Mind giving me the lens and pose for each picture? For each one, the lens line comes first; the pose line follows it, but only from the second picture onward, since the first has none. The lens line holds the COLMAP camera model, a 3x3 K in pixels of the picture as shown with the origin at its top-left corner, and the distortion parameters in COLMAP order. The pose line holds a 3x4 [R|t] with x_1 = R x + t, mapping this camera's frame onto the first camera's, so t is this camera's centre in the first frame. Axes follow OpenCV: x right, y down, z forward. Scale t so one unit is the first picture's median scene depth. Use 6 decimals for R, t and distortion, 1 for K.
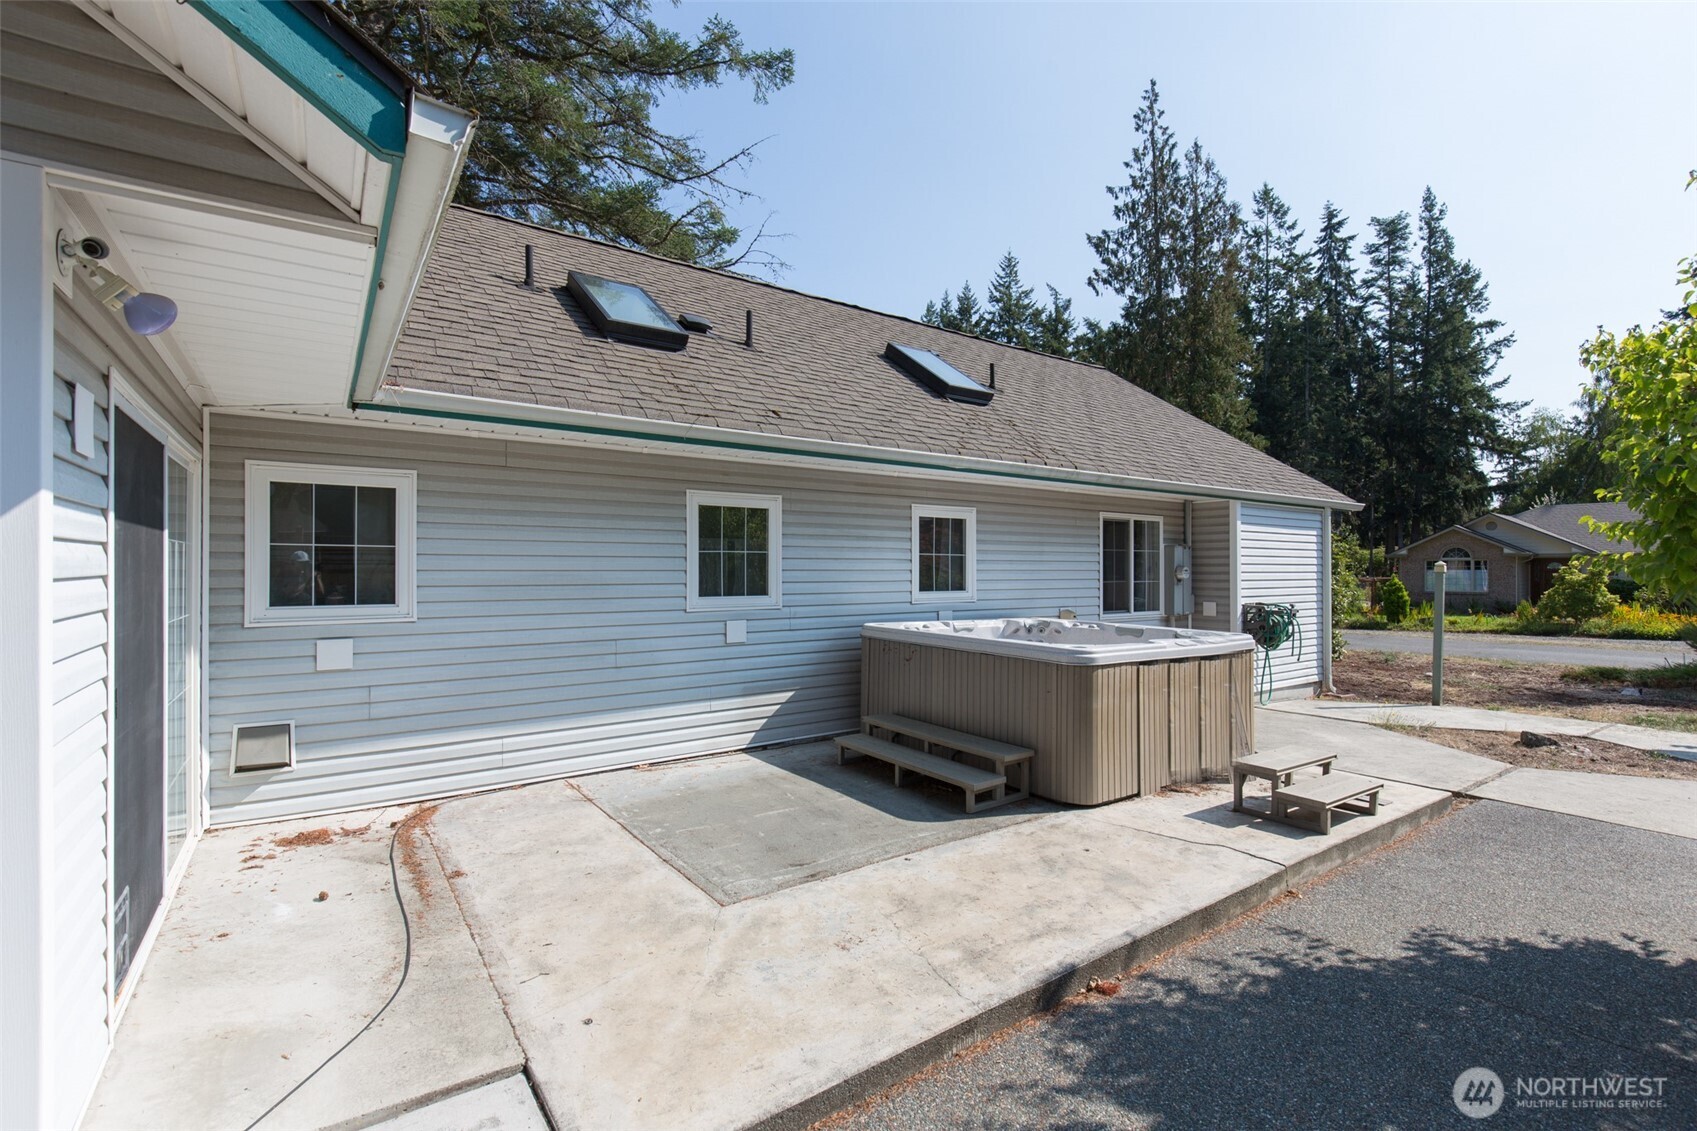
lens RADIAL K [[752.1, 0, 848.5], [0, 752.1, 565.5], [0, 0, 1]] dist [0.019618, -0.000144]
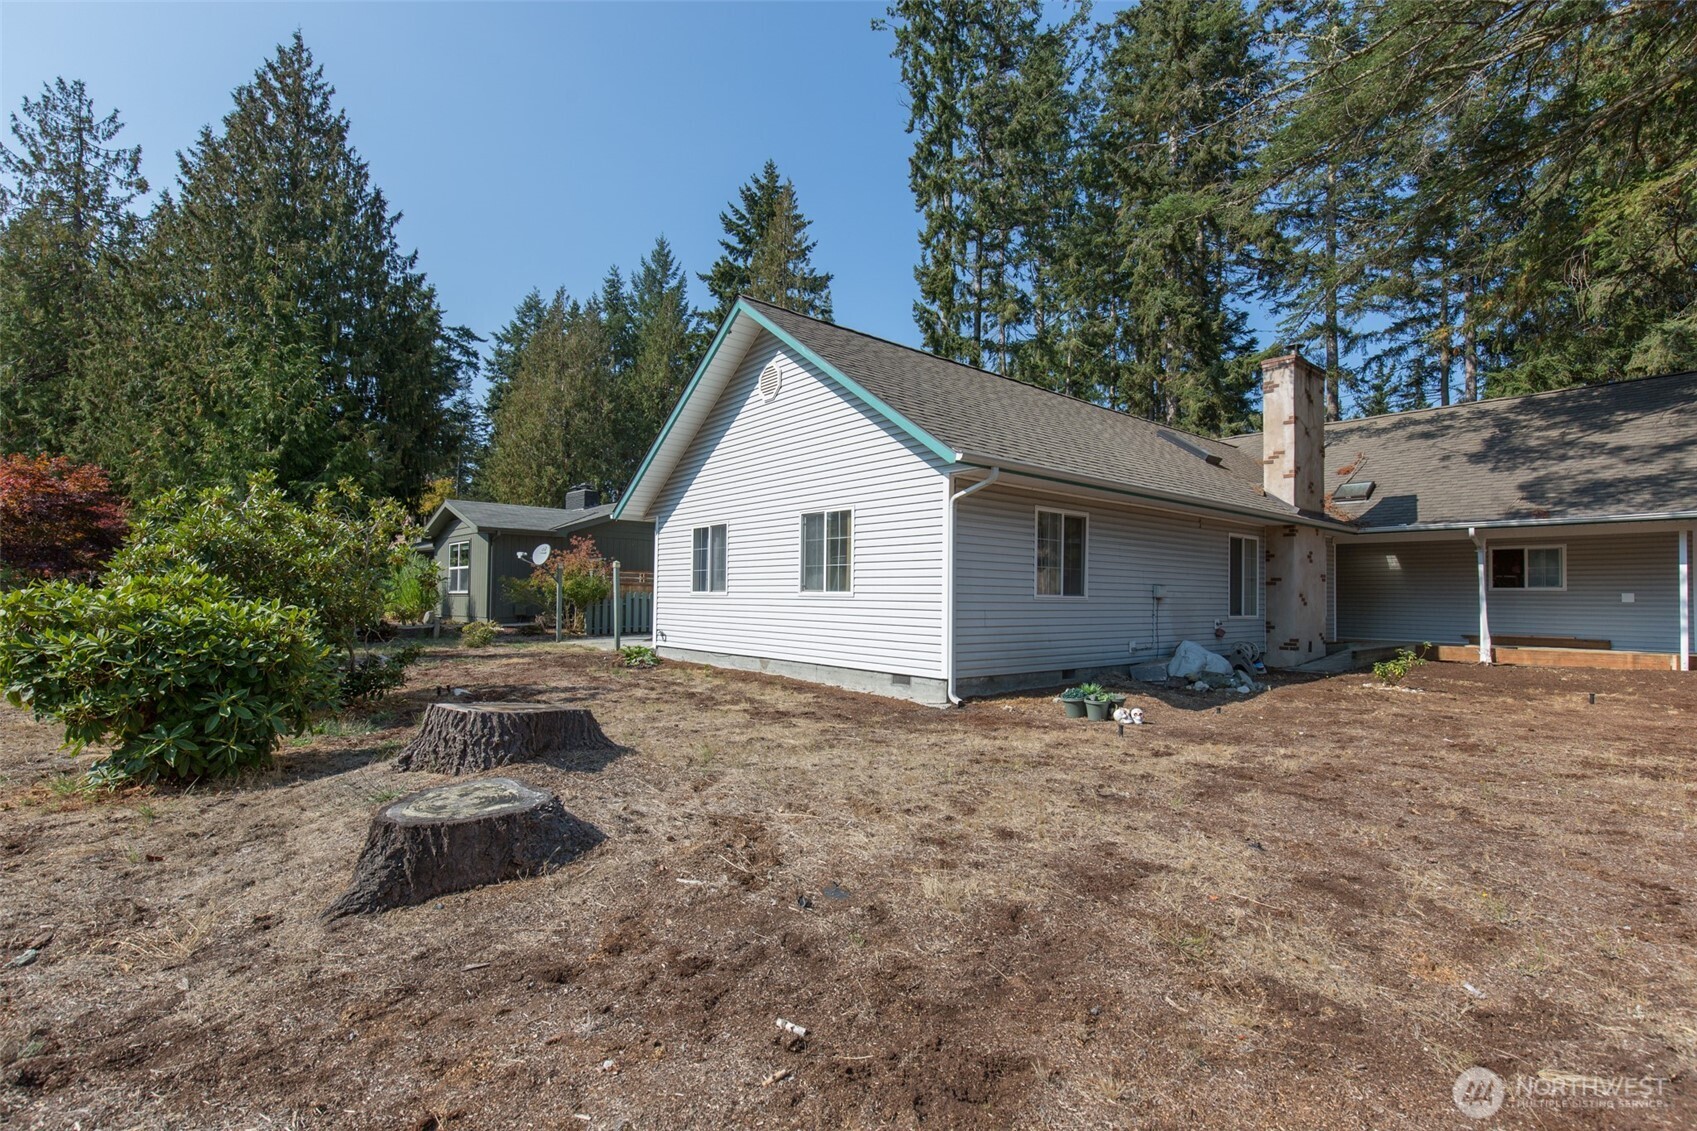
lens RADIAL K [[752.1, 0, 848.5], [0, 752.1, 565.5], [0, 0, 1]] dist [0.019618, -0.000144]
pose [[-0.994779, -0.010705, -0.101489, 0.616321], [-0.006657, 0.999172, -0.040136, 0.145435], [0.101835, -0.039251, -0.994027, 6.427315]]
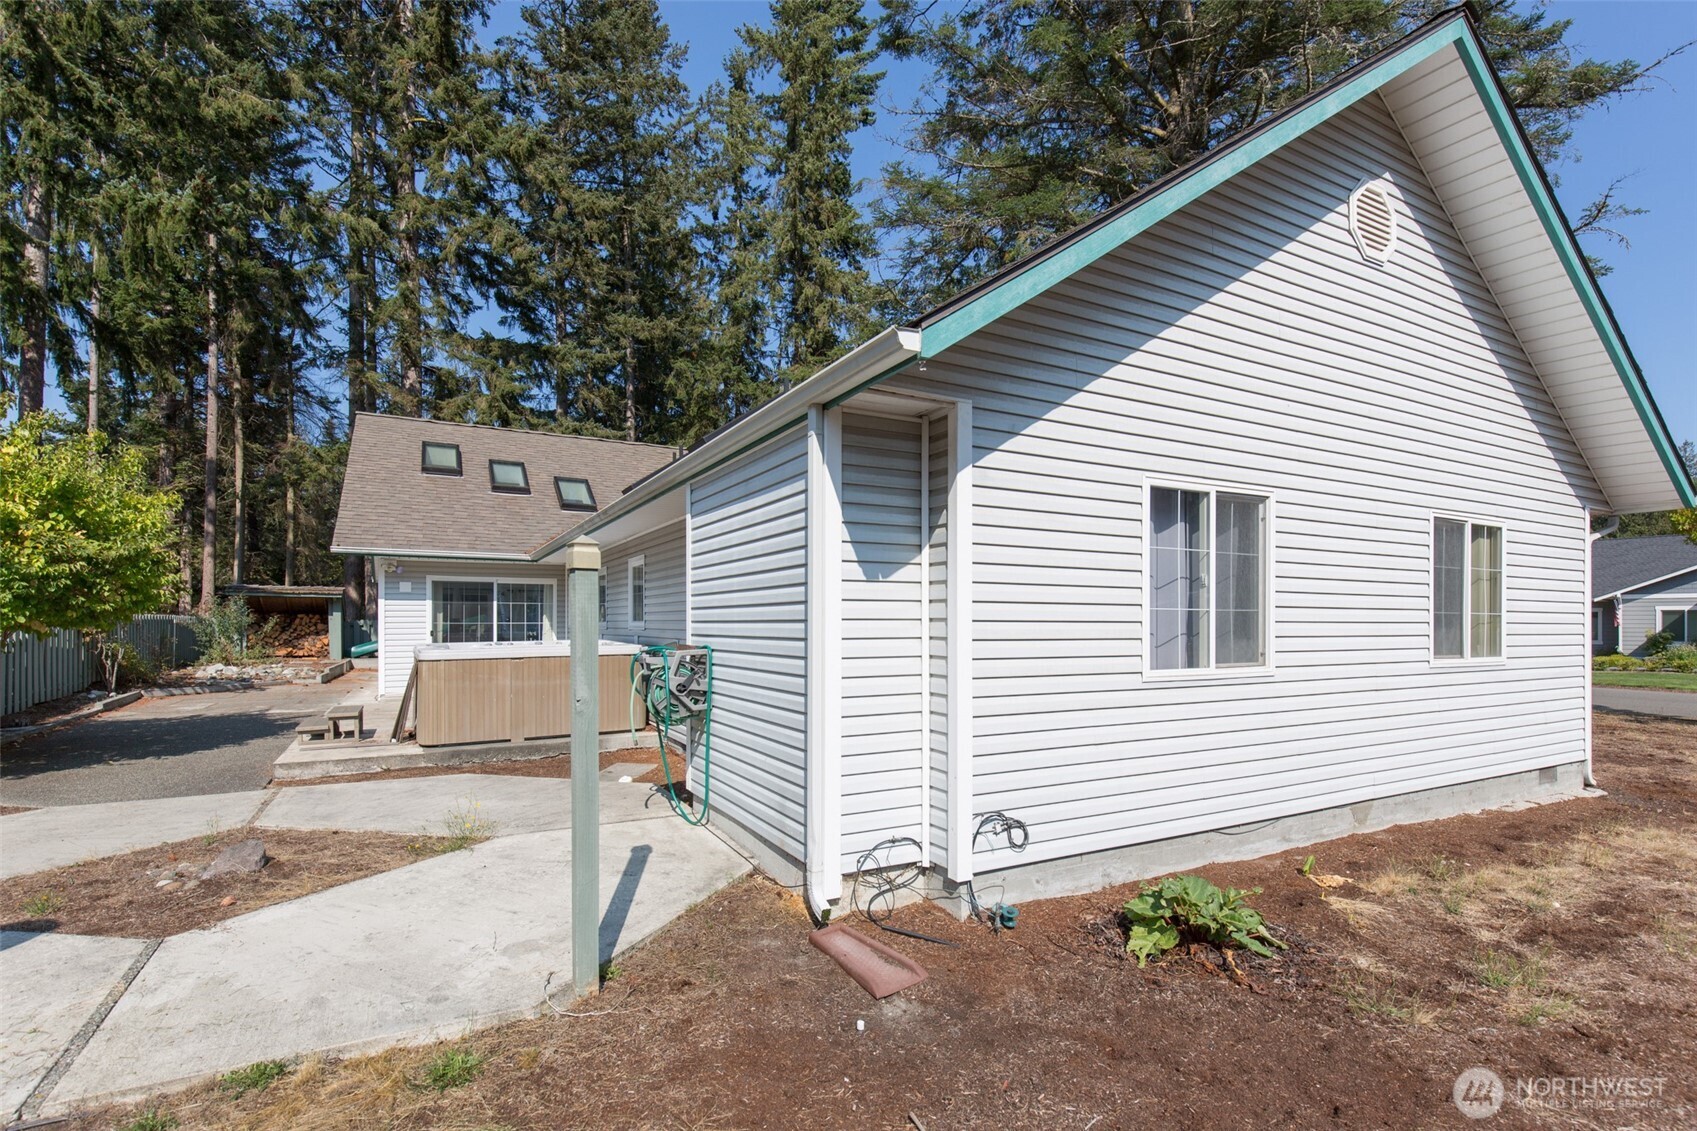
lens RADIAL K [[787.6, 0, 851.0], [0, 787.6, 623.1], [0, 0, 1]] dist [-0.001266, -0.001001]
pose [[-0.118928, -0.000290, -0.992903, 2.302420], [0.000094, 1.000000, -0.000304, 0.054007], [0.992903, -0.000130, -0.118928, 2.463142]]
